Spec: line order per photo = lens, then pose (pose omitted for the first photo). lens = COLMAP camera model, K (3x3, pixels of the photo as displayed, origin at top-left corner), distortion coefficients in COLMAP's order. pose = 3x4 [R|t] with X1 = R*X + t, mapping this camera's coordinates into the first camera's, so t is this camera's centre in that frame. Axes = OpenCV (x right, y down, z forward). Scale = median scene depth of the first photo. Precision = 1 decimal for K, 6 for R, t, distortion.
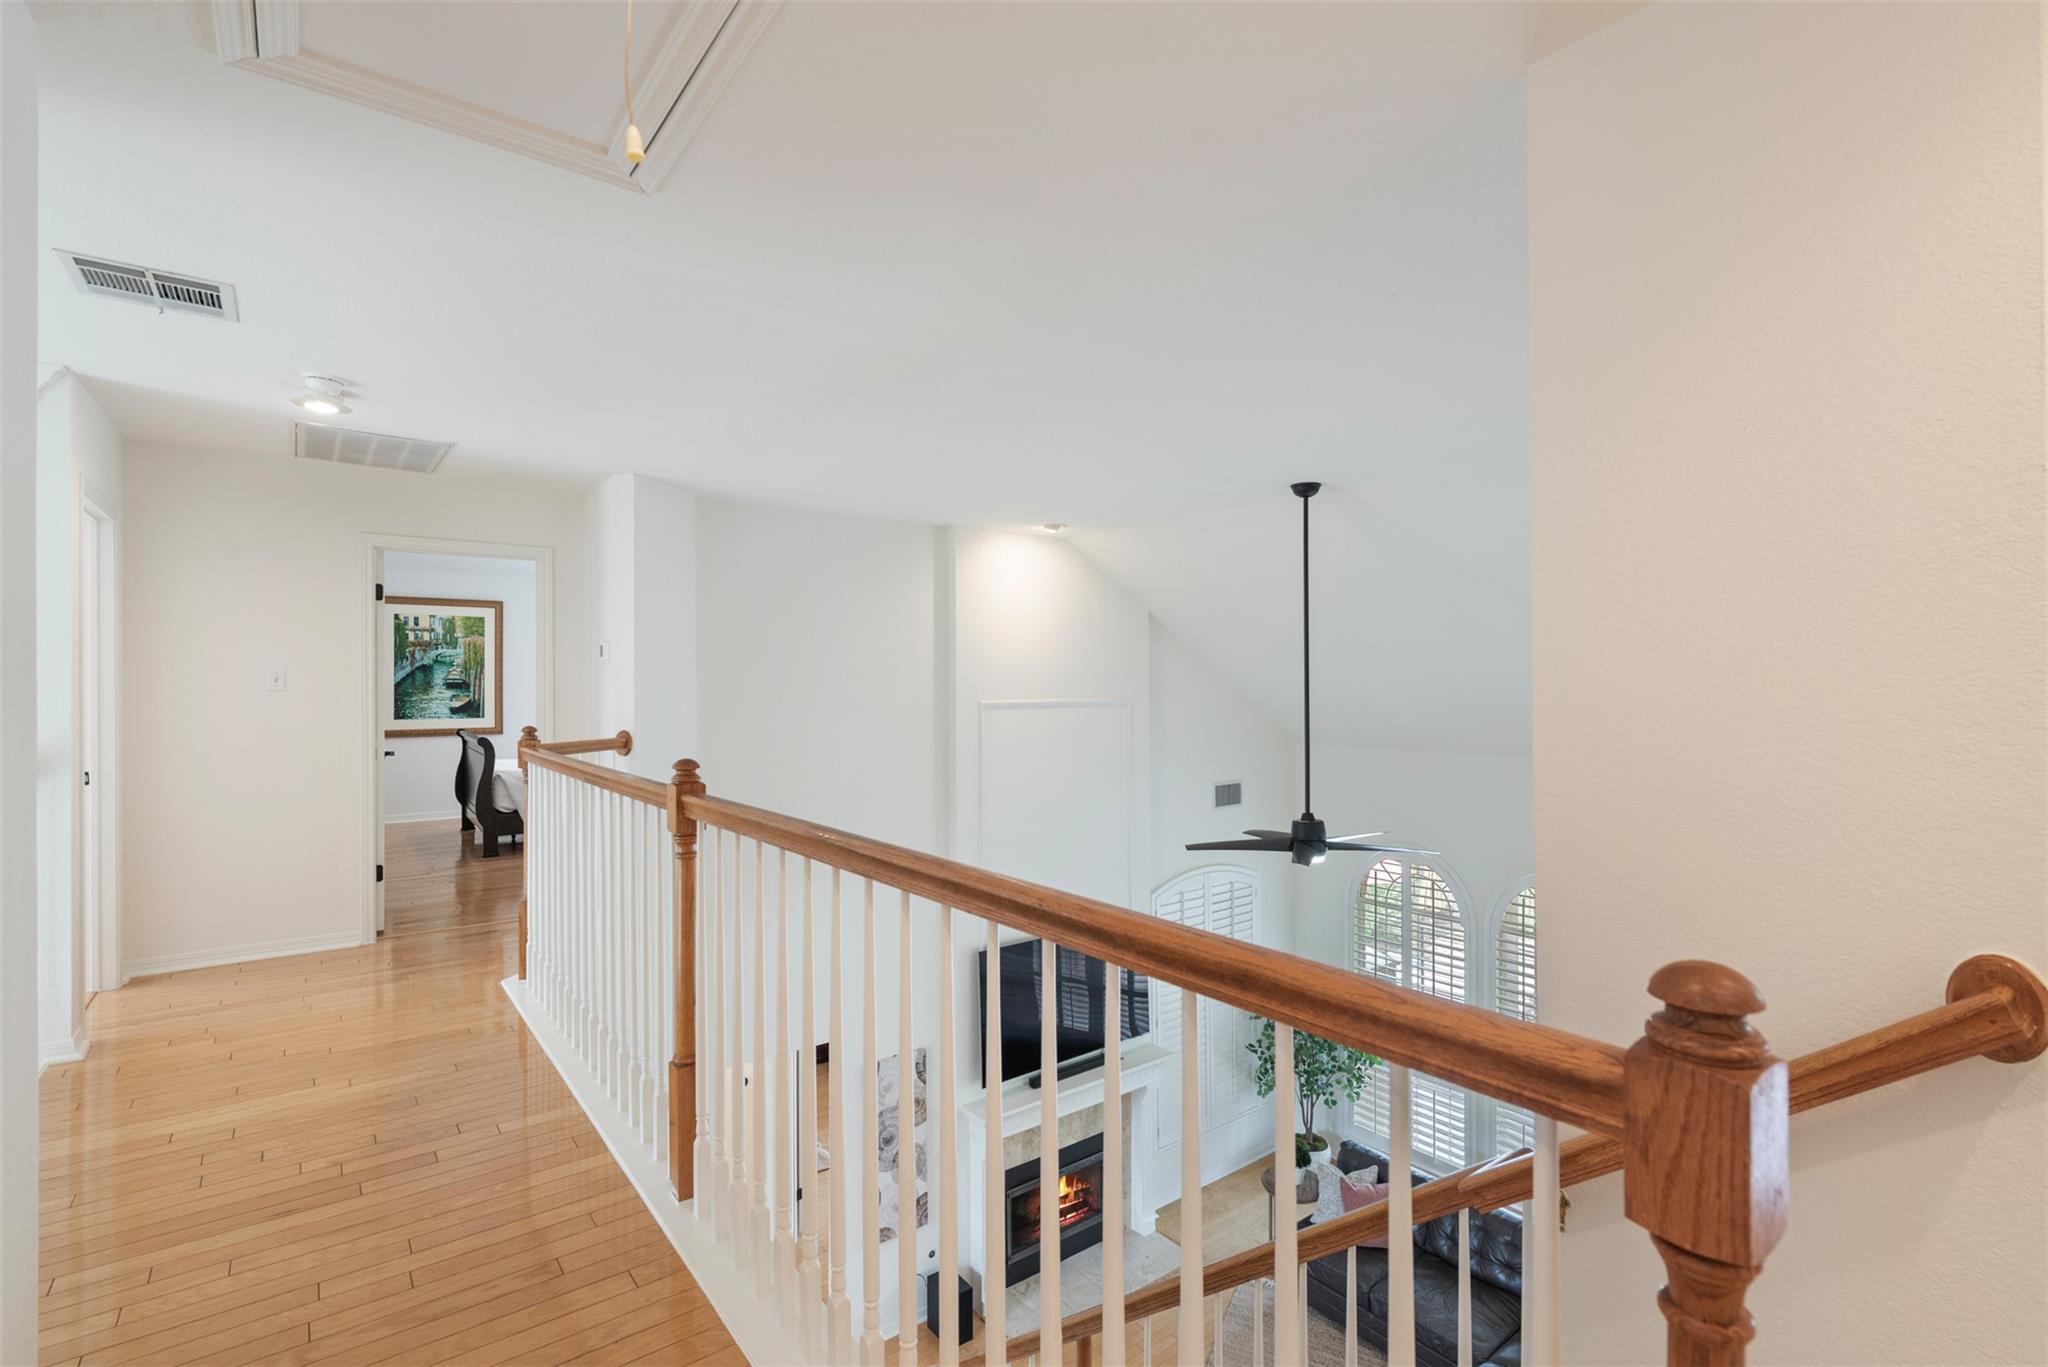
lens RADIAL K [[950.5, 0, 1026.8], [0, 950.5, 682.8], [0, 0, 1]] dist [-0.003477, -0.000162]
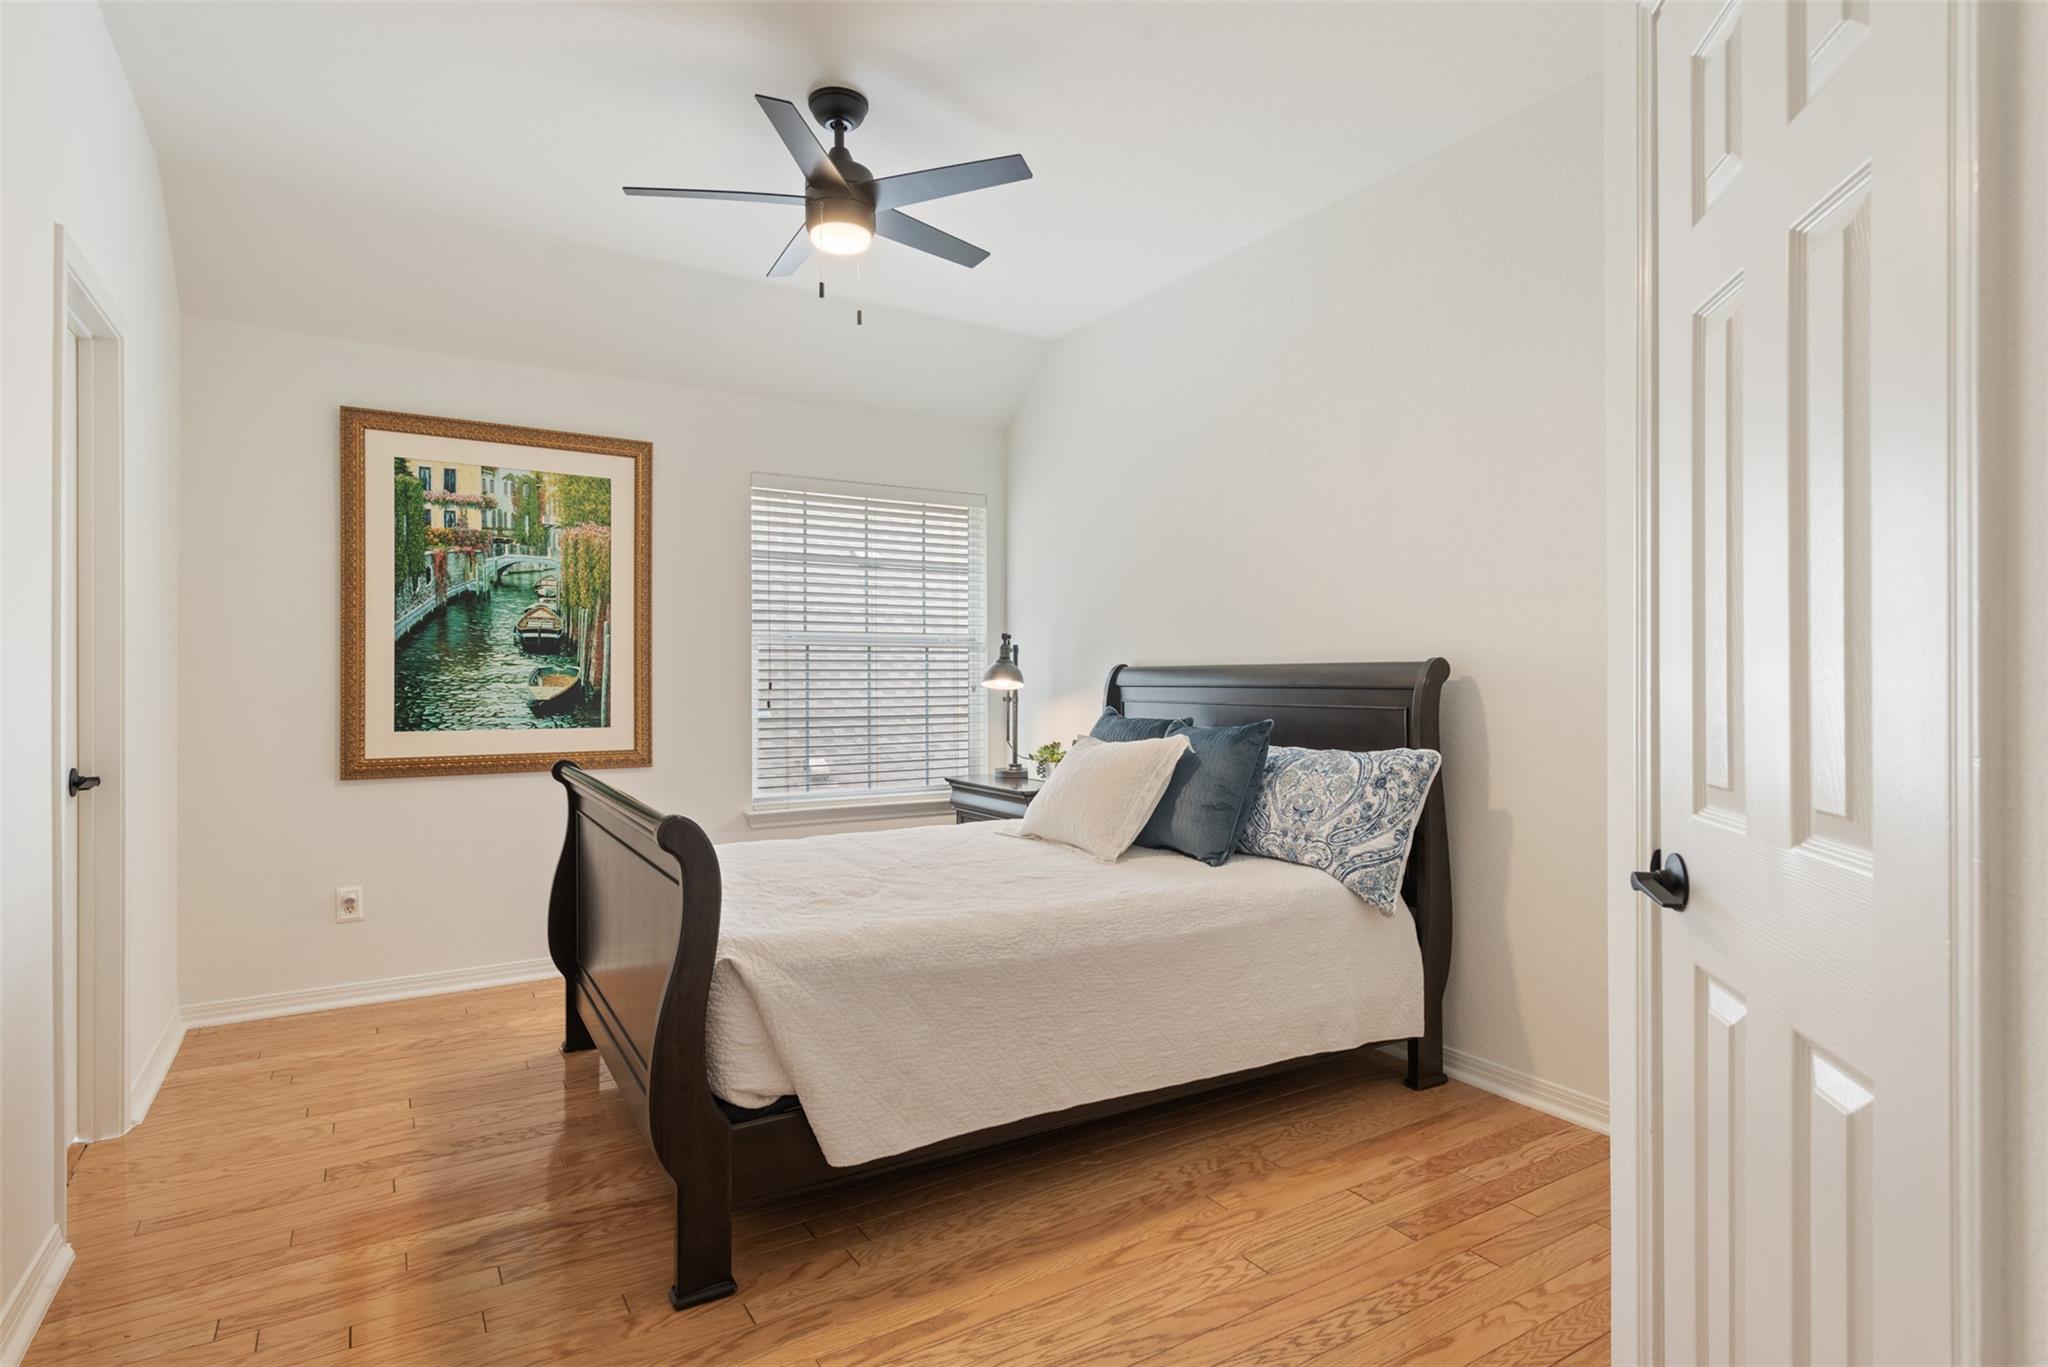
lens RADIAL K [[1081.2, 0, 1027.4], [0, 1081.2, 681.7], [0, 0, 1]] dist [0.003523, 0.000283]
pose [[0.994840, 0.000515, -0.101456, -0.356409], [-0.000717, 0.999998, -0.001960, 0.018777], [0.101455, 0.002023, 0.994838, 0.573008]]
